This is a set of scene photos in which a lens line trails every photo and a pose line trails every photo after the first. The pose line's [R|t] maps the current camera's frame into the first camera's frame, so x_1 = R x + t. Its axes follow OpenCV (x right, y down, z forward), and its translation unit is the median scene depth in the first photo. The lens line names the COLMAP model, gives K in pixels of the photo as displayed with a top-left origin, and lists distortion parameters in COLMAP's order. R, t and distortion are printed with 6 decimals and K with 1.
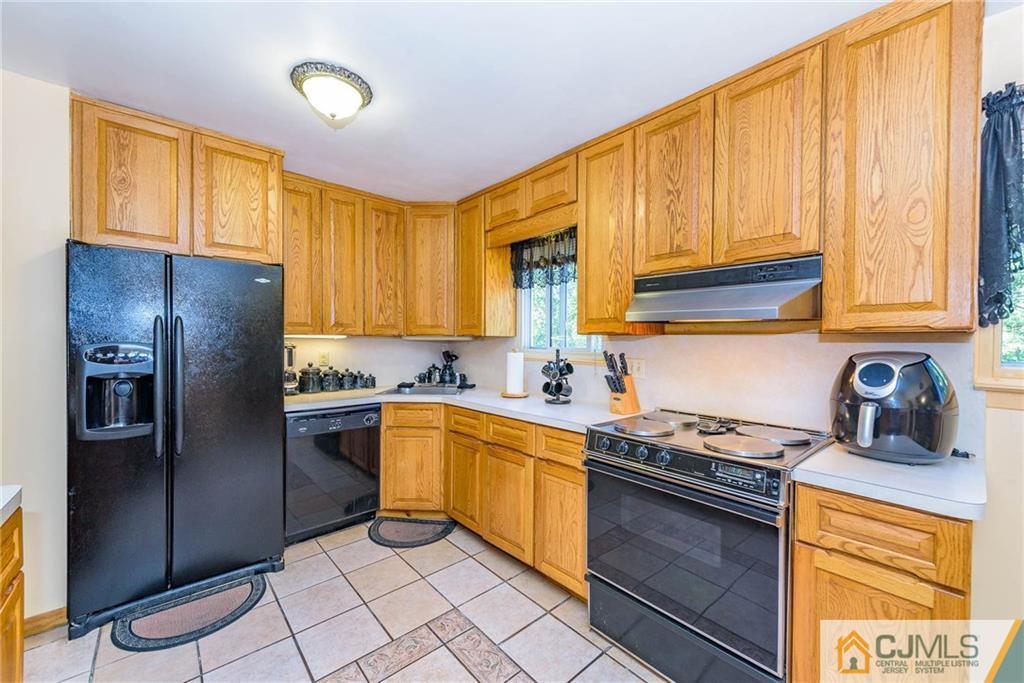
lens RADIAL K [[397.6, 0, 515.2], [0, 397.6, 343.1], [0, 0, 1]] dist [0.001224, -0.000982]
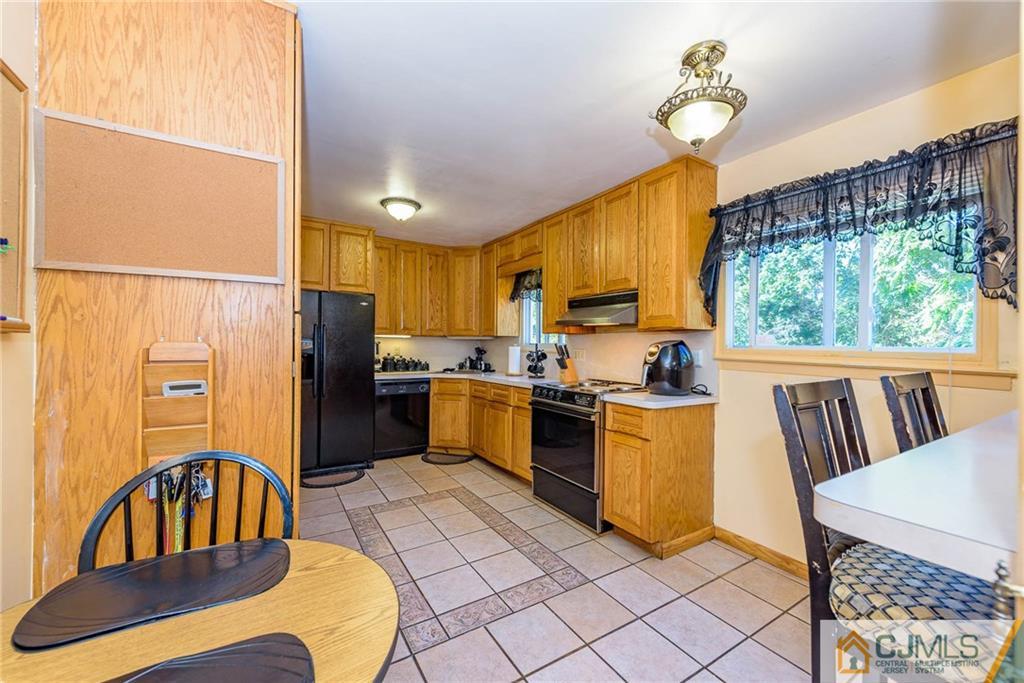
lens RADIAL K [[397.6, 0, 514.0], [0, 397.6, 343.5], [0, 0, 1]] dist [0.001224, -0.000982]
pose [[0.985642, 0.002374, -0.168835, 0.281832], [-0.004607, 0.999907, -0.012838, 0.035280], [0.168788, 0.013432, 0.985561, -0.551166]]
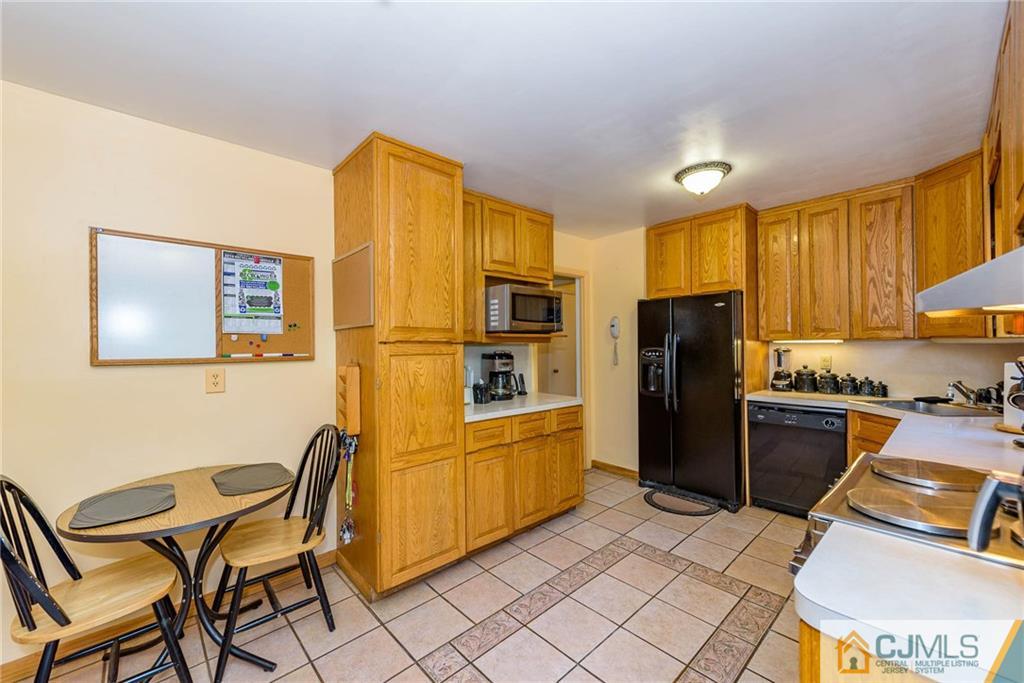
lens RADIAL K [[397.6, 0, 510.0], [0, 397.6, 346.7], [0, 0, 1]] dist [0.001224, -0.000982]
pose [[0.010429, 0.000252, -0.999946, 0.684464], [0.007186, 0.999974, 0.000327, -0.009269], [0.999920, -0.007189, 0.010427, 0.192369]]
